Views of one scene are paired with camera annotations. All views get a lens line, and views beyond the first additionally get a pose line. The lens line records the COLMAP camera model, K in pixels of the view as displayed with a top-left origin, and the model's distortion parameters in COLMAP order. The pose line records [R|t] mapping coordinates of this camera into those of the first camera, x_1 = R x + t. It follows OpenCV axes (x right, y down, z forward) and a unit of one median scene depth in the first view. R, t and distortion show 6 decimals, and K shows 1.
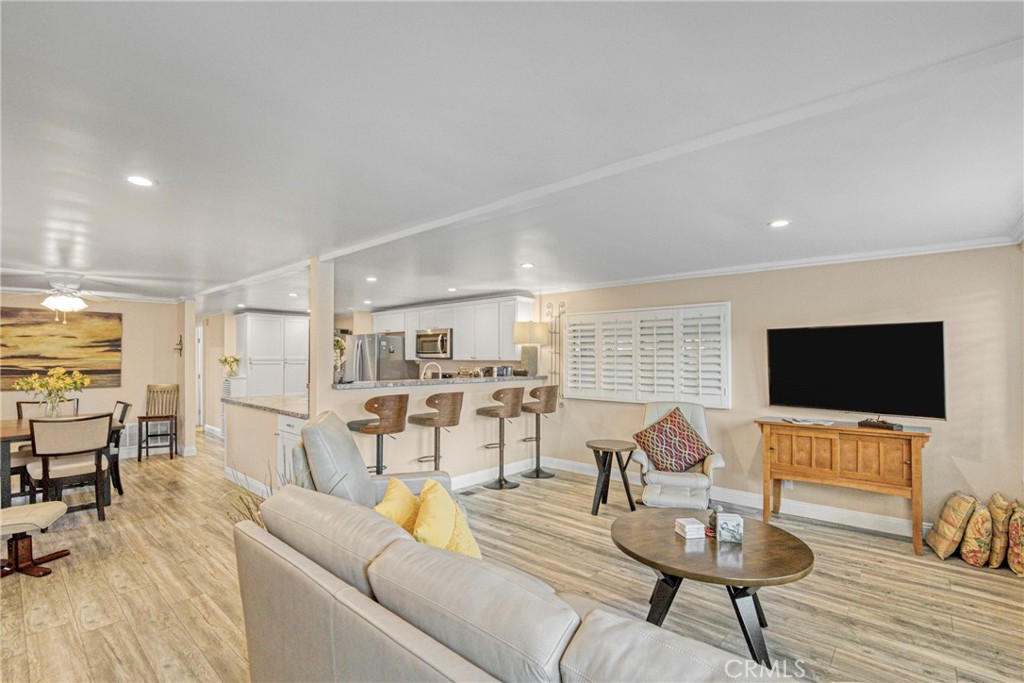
lens RADIAL K [[482.1, 0, 510.0], [0, 482.1, 351.1], [0, 0, 1]] dist [-0.040078, 0.011093]
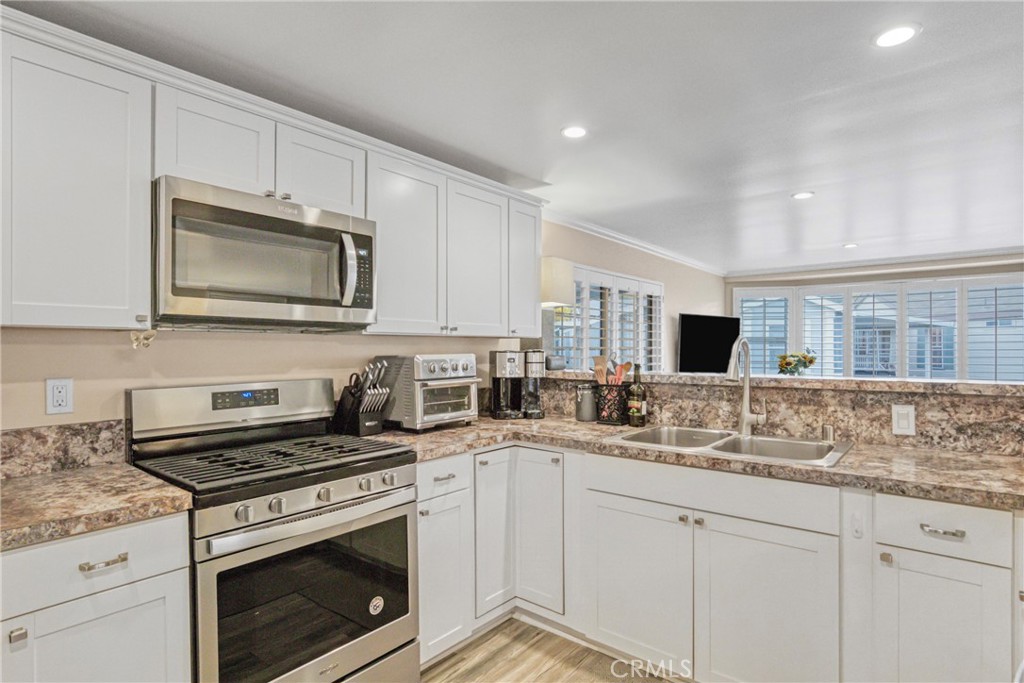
lens RADIAL K [[539.8, 0, 512.0], [0, 539.8, 341.5], [0, 0, 1]] dist [-0.000406, -0.000062]
pose [[-0.058471, 0.006918, 0.998265, -0.494197], [-0.020077, 0.999766, -0.008104, 0.027318], [-0.998087, -0.020516, -0.058319, 1.032896]]
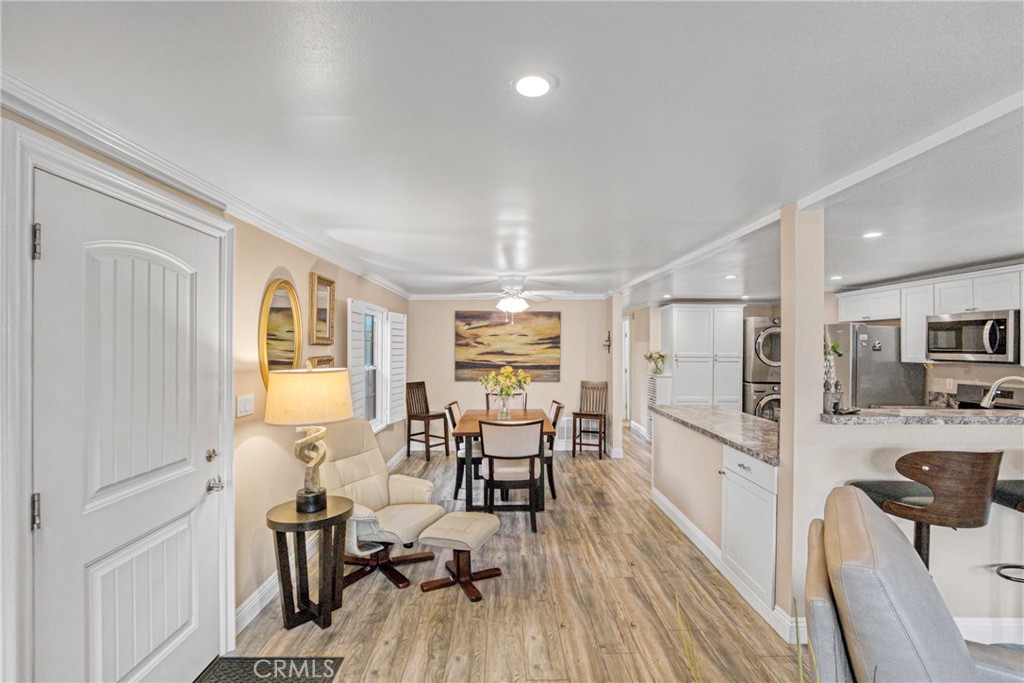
lens RADIAL K [[482.1, 0, 510.0], [0, 482.1, 351.1], [0, 0, 1]] dist [-0.040078, 0.011093]
pose [[0.684568, 0.007766, -0.728908, -0.141256], [0.009001, 0.999777, 0.019105, -0.016042], [0.728894, -0.019640, 0.684345, 0.217640]]
